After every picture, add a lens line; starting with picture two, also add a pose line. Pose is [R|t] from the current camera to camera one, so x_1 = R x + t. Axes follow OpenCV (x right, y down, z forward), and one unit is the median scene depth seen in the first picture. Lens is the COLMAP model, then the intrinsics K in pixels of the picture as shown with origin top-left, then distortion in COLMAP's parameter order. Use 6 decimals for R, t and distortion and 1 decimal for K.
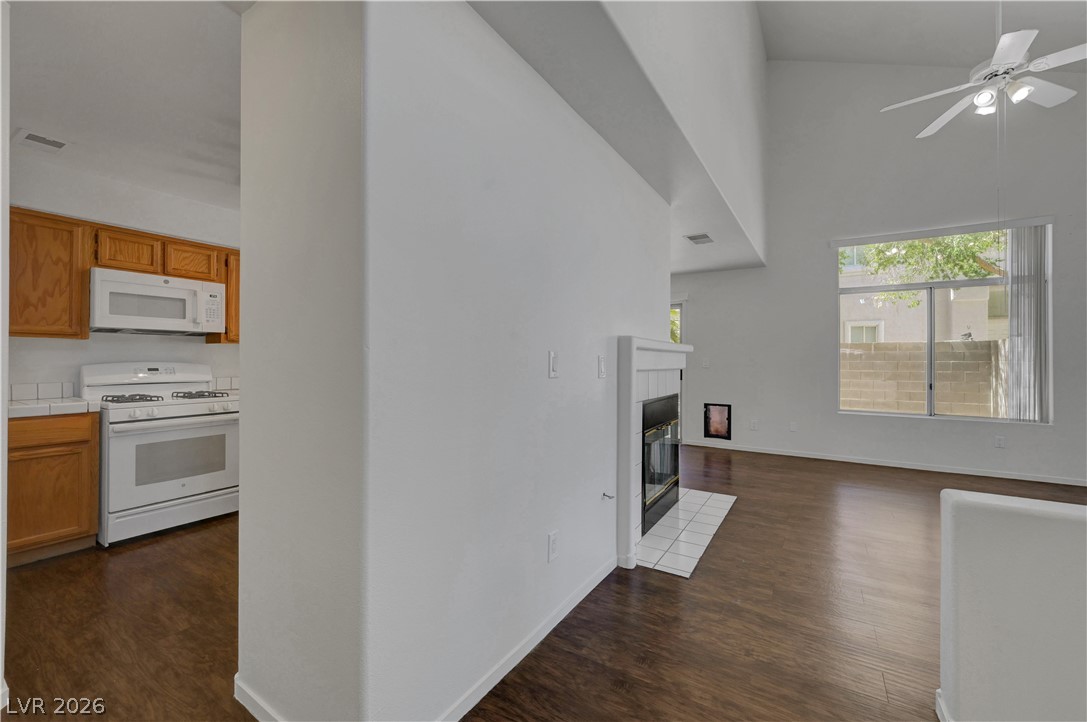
lens RADIAL K [[437.3, 0, 549.6], [0, 437.3, 356.5], [0, 0, 1]] dist [-0.001340, 0.000492]
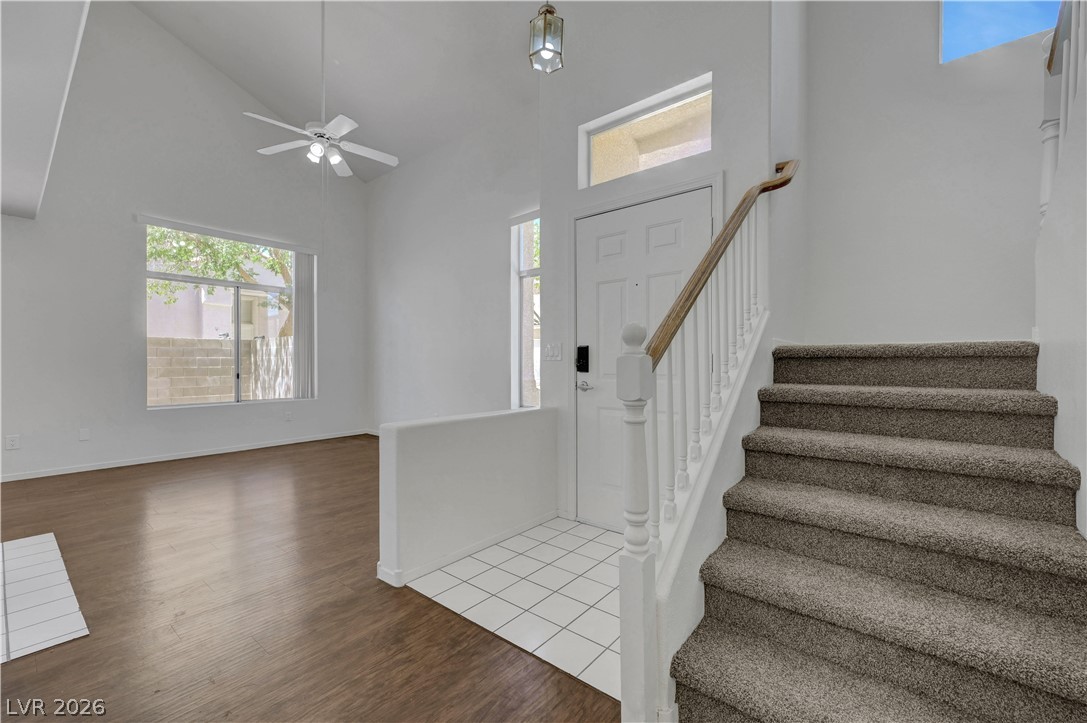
lens RADIAL K [[437.3, 0, 547.5], [0, 437.3, 367.2], [0, 0, 1]] dist [-0.001340, 0.000492]
pose [[0.115851, -0.012793, 0.993184, -0.222510], [-0.006578, 0.999885, 0.013646, 0.041343], [-0.993245, -0.008114, 0.115754, 0.130198]]
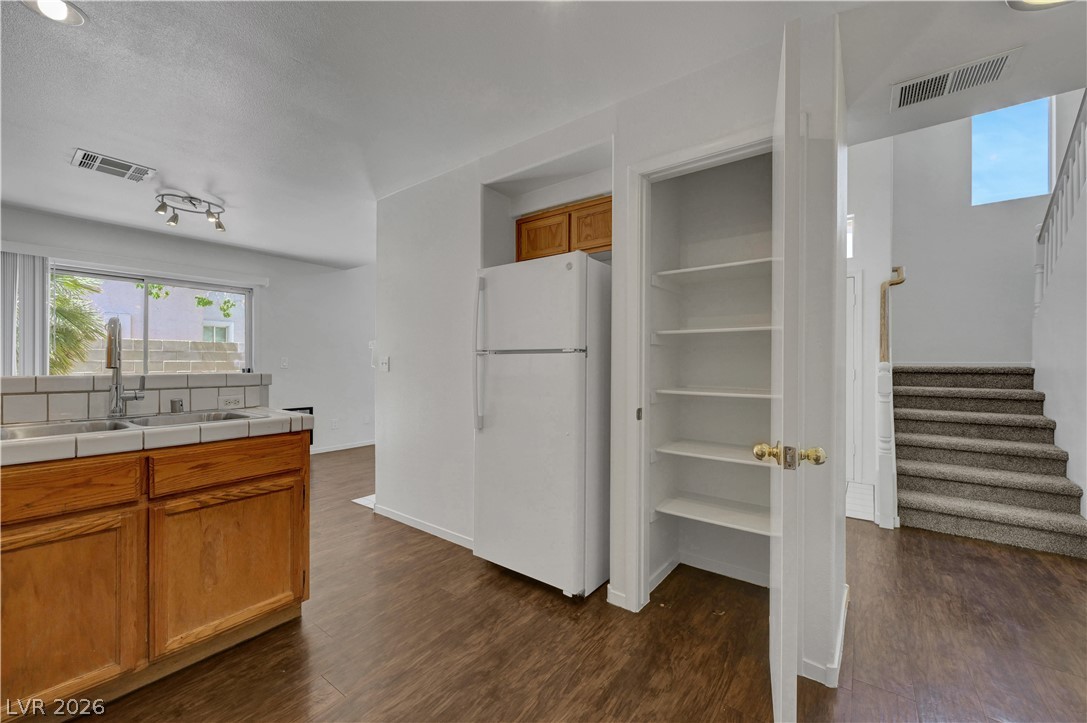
lens RADIAL K [[437.3, 0, 538.7], [0, 437.3, 364.1], [0, 0, 1]] dist [-0.001340, 0.000492]
pose [[0.083708, -0.000258, 0.996490, -0.852949], [-0.013130, 0.999913, 0.001362, 0.021792], [-0.996404, -0.013198, 0.083697, 0.776144]]
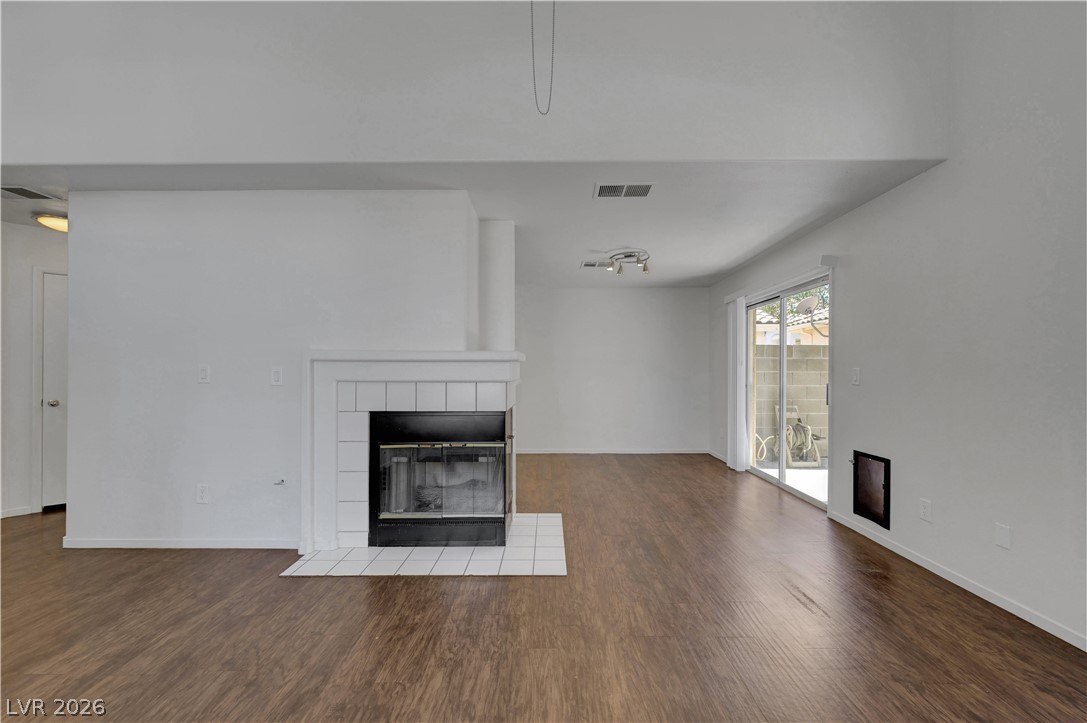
lens RADIAL K [[437.3, 0, 547.6], [0, 437.3, 371.4], [0, 0, 1]] dist [-0.001340, 0.000492]
pose [[0.525696, -0.004688, -0.850659, 1.164727], [0.007680, 0.999970, -0.000765, 0.012473], [0.850638, -0.006131, 0.525717, 0.744427]]
